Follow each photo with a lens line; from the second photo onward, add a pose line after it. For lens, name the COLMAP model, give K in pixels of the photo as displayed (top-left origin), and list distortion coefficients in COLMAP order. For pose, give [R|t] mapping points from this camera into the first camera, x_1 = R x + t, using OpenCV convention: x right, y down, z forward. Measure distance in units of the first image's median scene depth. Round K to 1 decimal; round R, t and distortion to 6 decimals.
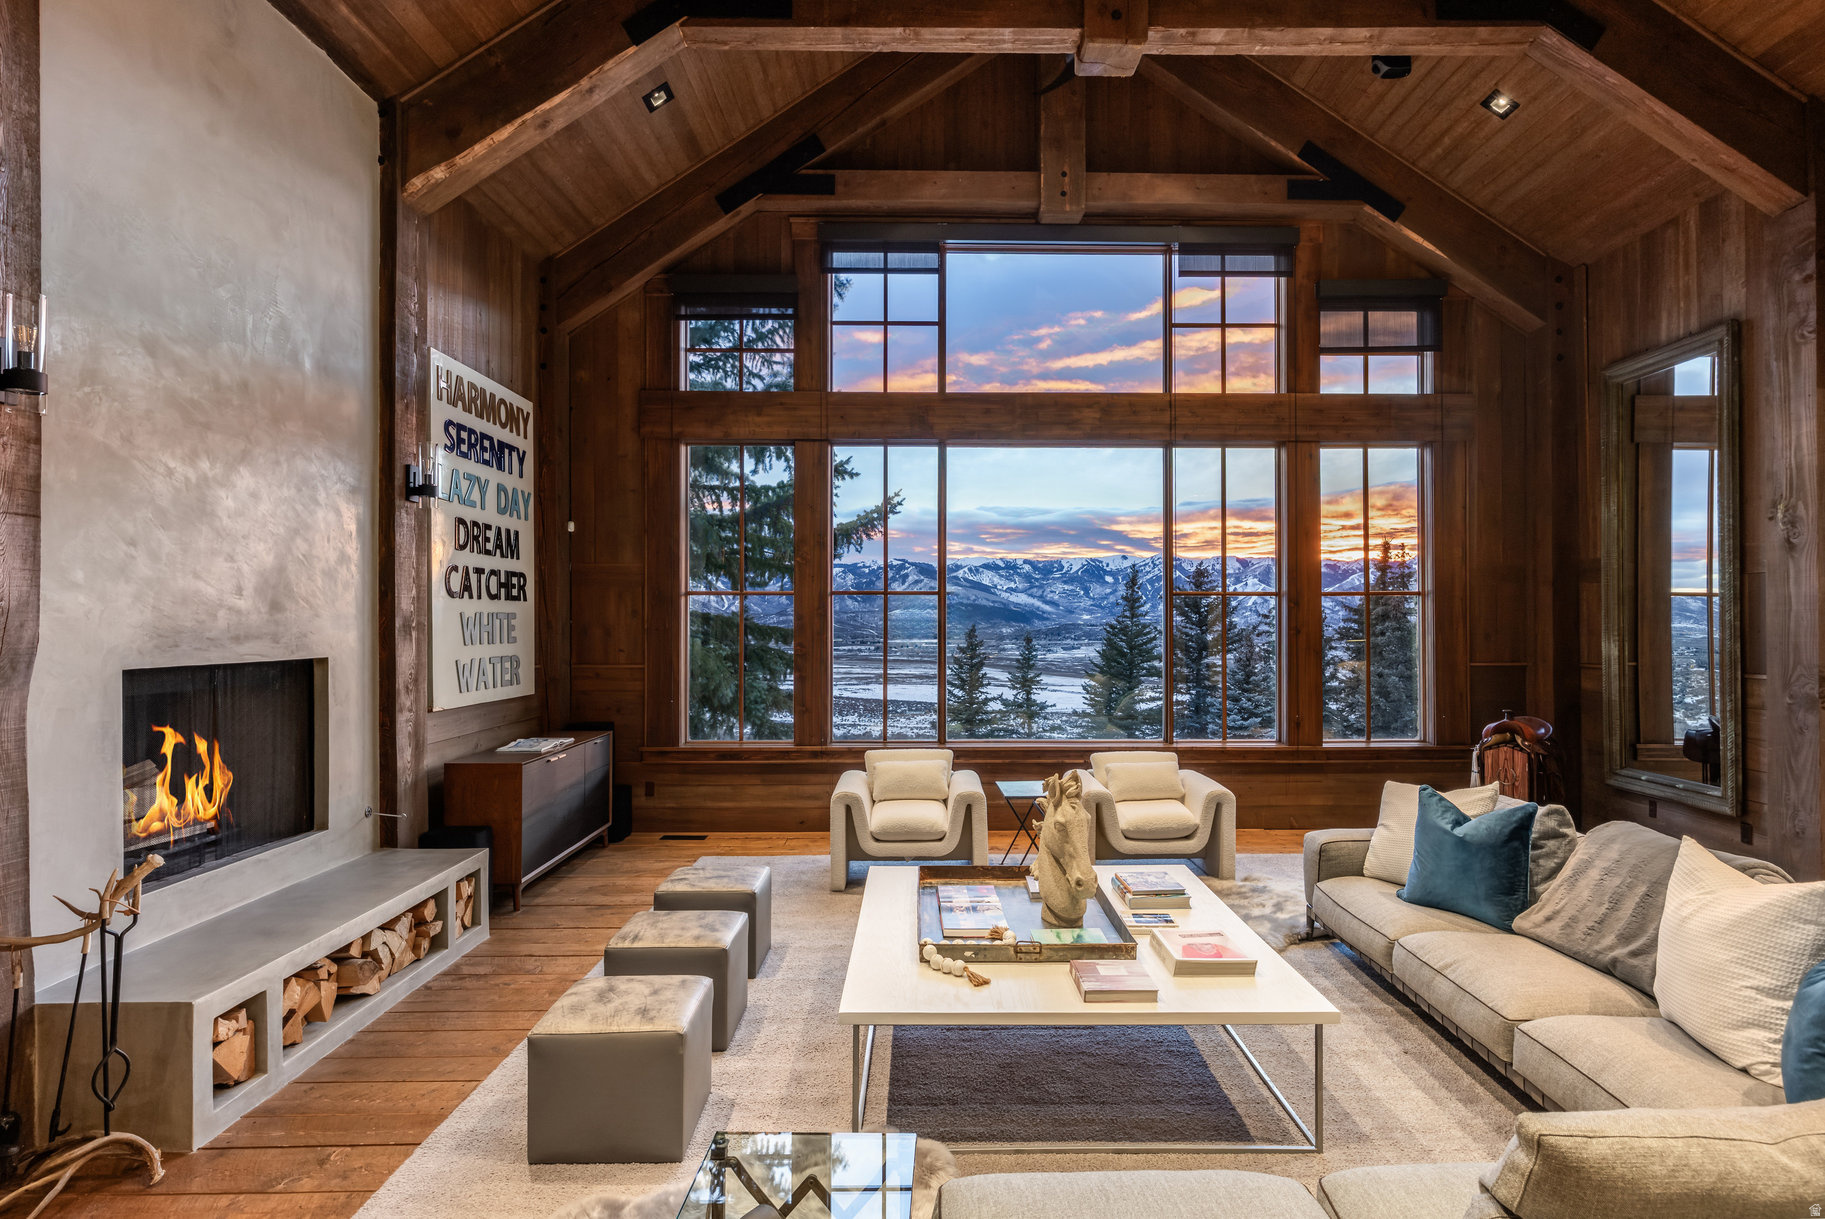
lens RADIAL K [[1022.9, 0, 905.5], [0, 1022.9, 615.2], [0, 0, 1]] dist [-0.013989, 0.002702]
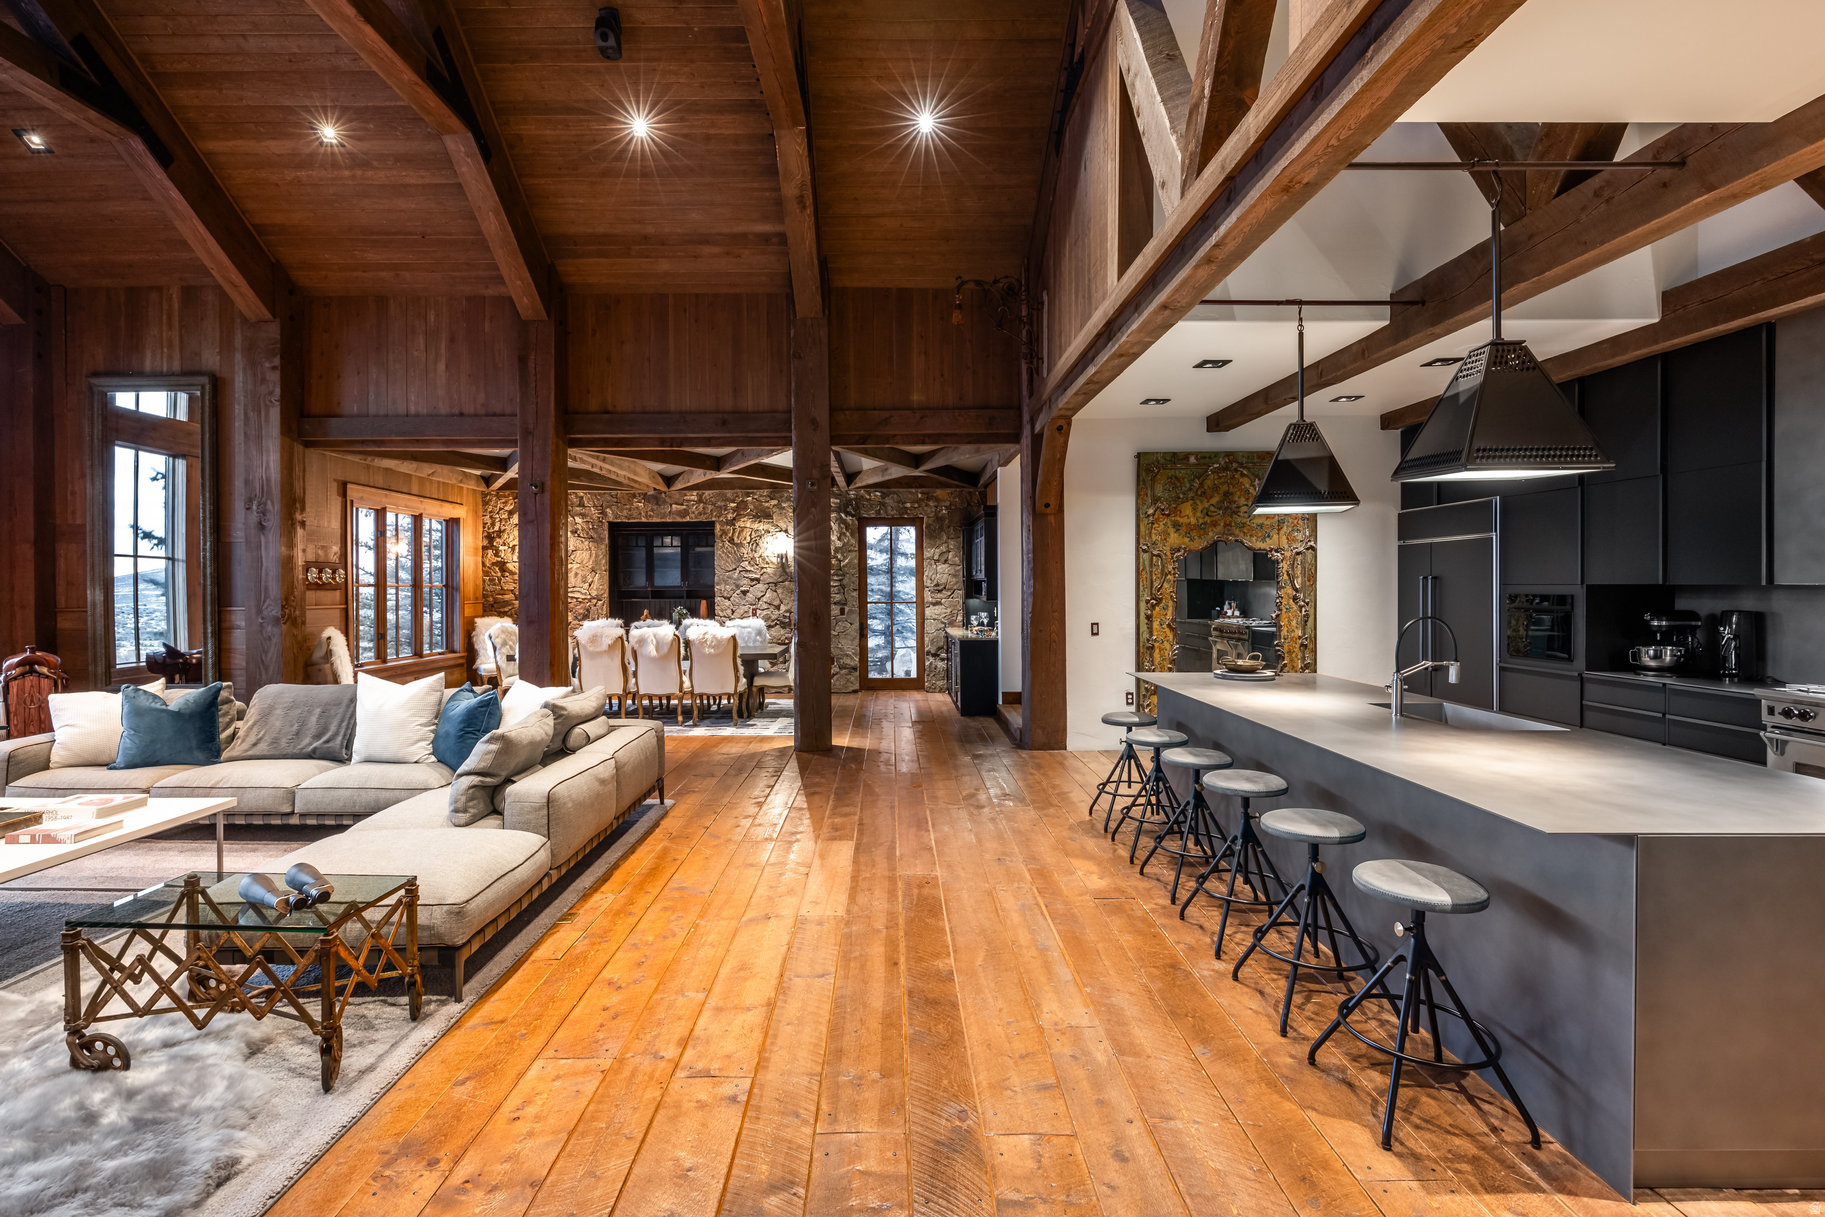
lens RADIAL K [[868.2, 0, 907.9], [0, 868.2, 598.4], [0, 0, 1]] dist [-0.019886, -0.000510]
pose [[-0.014003, -0.011479, 0.999836, -0.452666], [-0.003712, 0.999928, 0.011428, 0.023941], [-0.999895, -0.003552, -0.014045, -0.026021]]
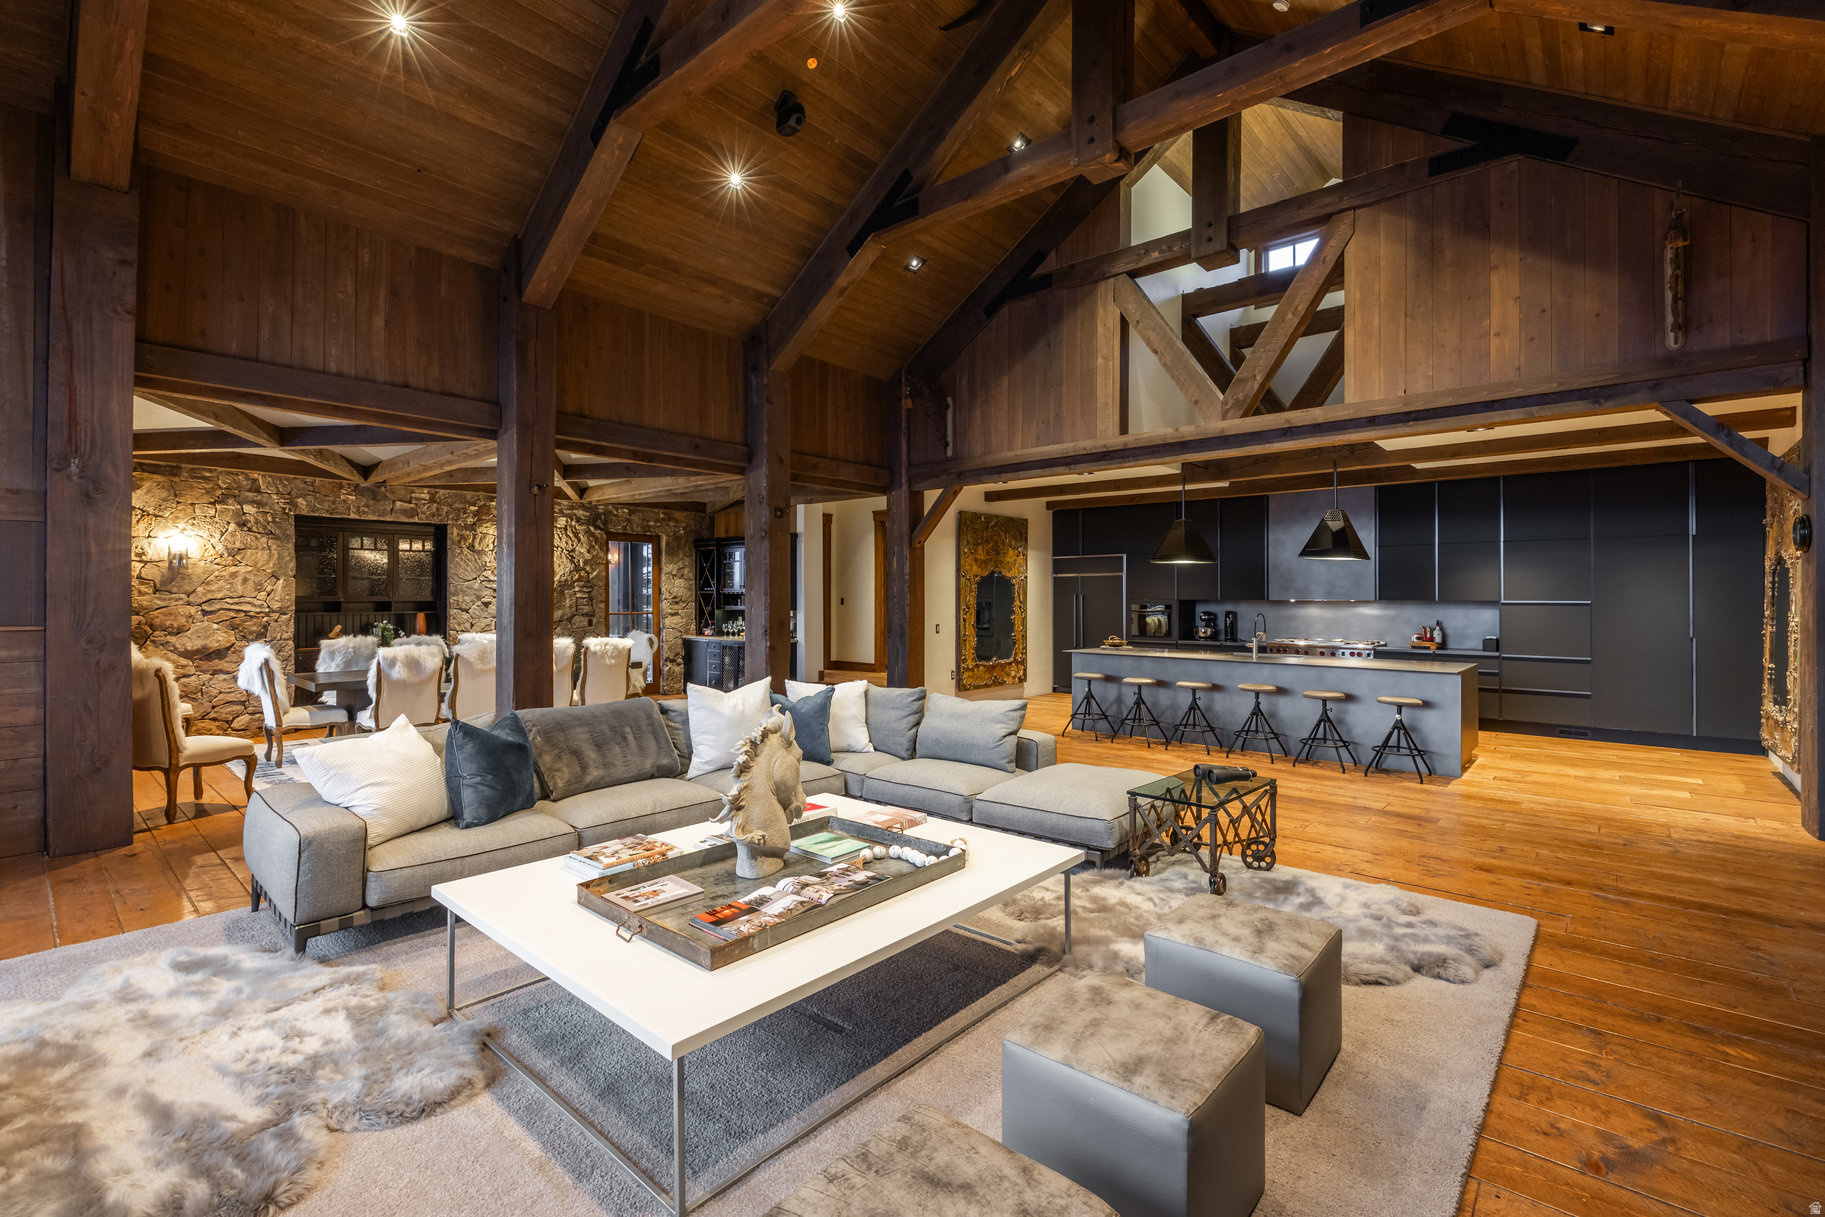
lens RADIAL K [[775.1, 0, 926.6], [0, 775.1, 574.2], [0, 0, 1]] dist [-0.020980, 0.002670]
pose [[-0.768365, 0.020232, 0.639692, -0.245889], [-0.004639, 0.999298, -0.037178, 0.027452], [-0.639995, -0.031534, -0.767732, 0.875609]]
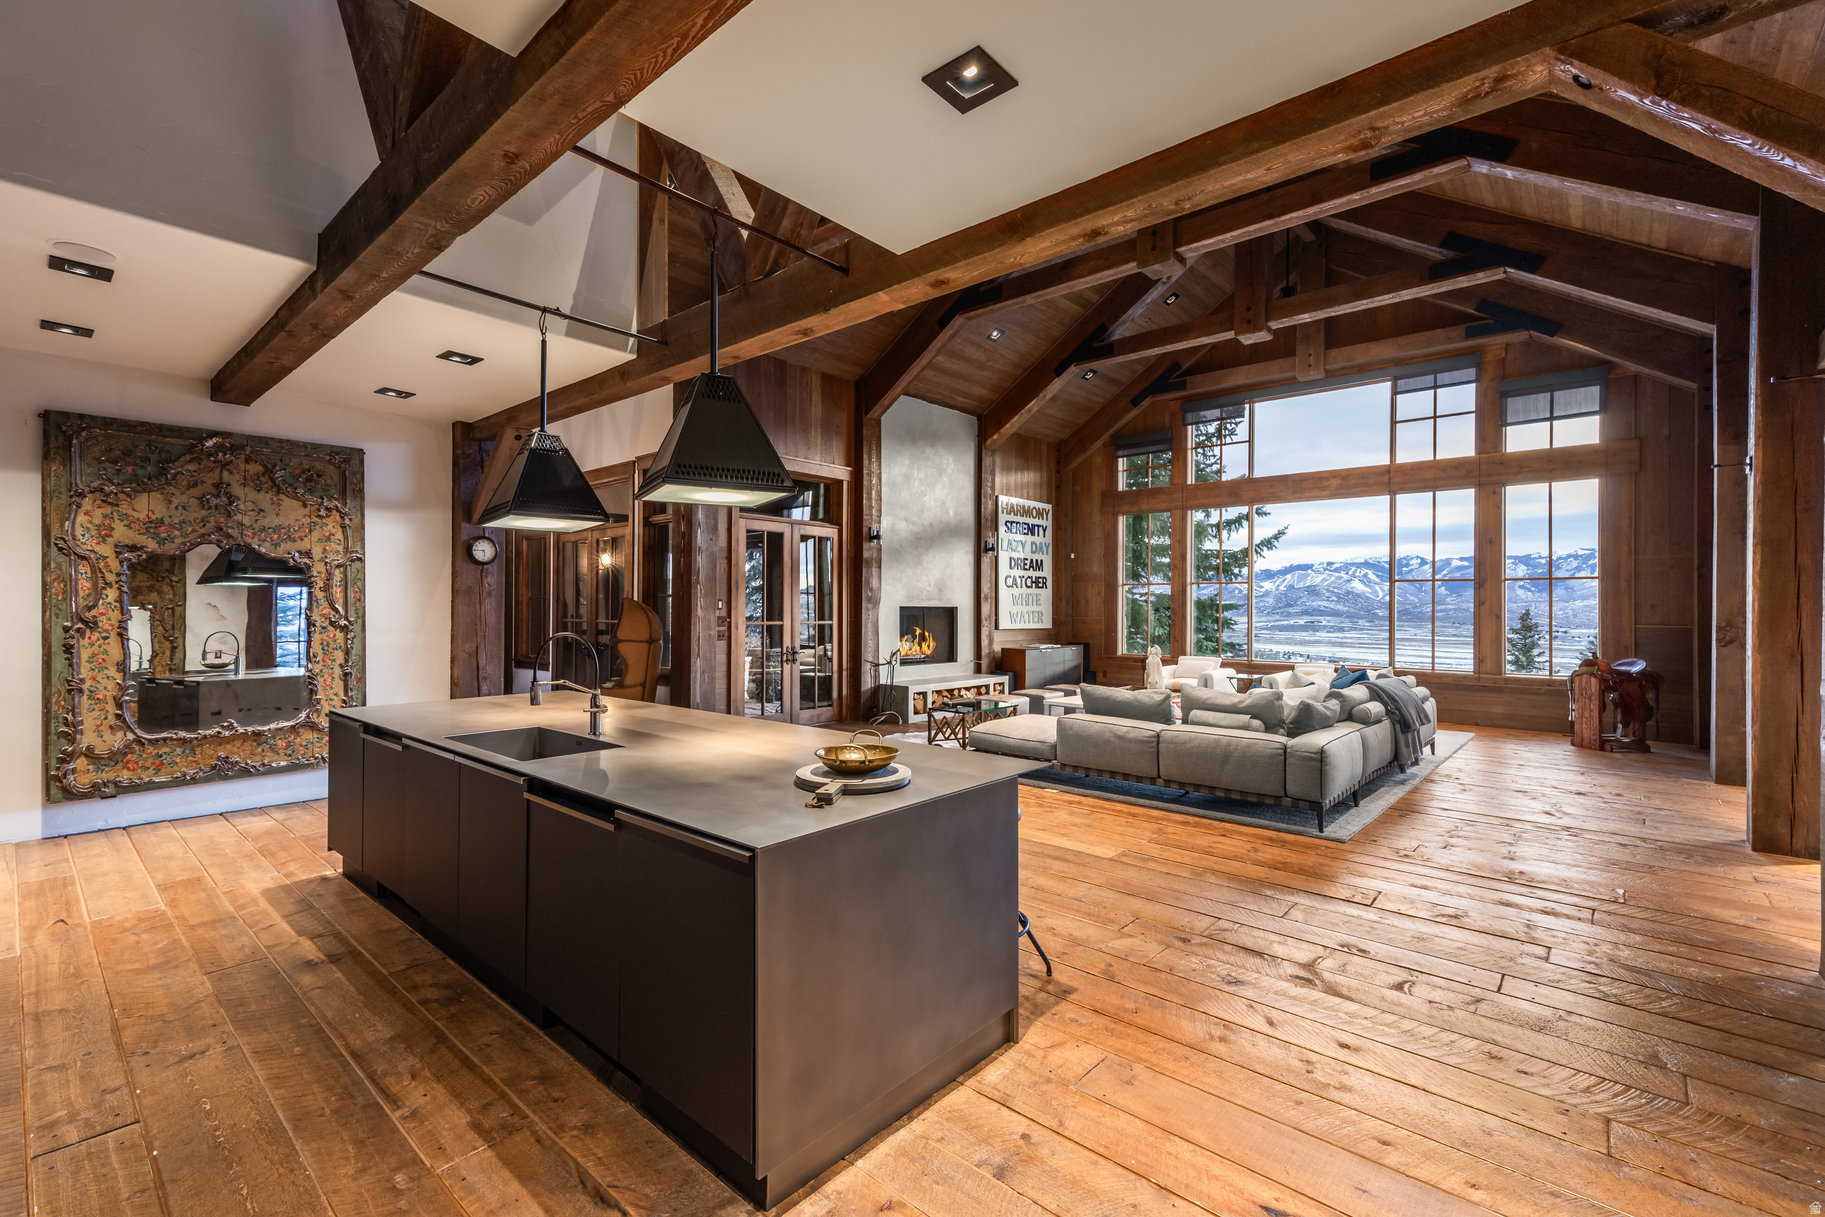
lens RADIAL K [[750.6, 0, 912.6], [0, 750.6, 602.0], [0, 0, 1]] dist [0.016419, 0.000824]
pose [[0.756499, 0.002583, -0.653989, 0.605413], [-0.003763, 0.999993, -0.000402, 0.021214], [0.653984, 0.002765, 0.756504, -0.601071]]
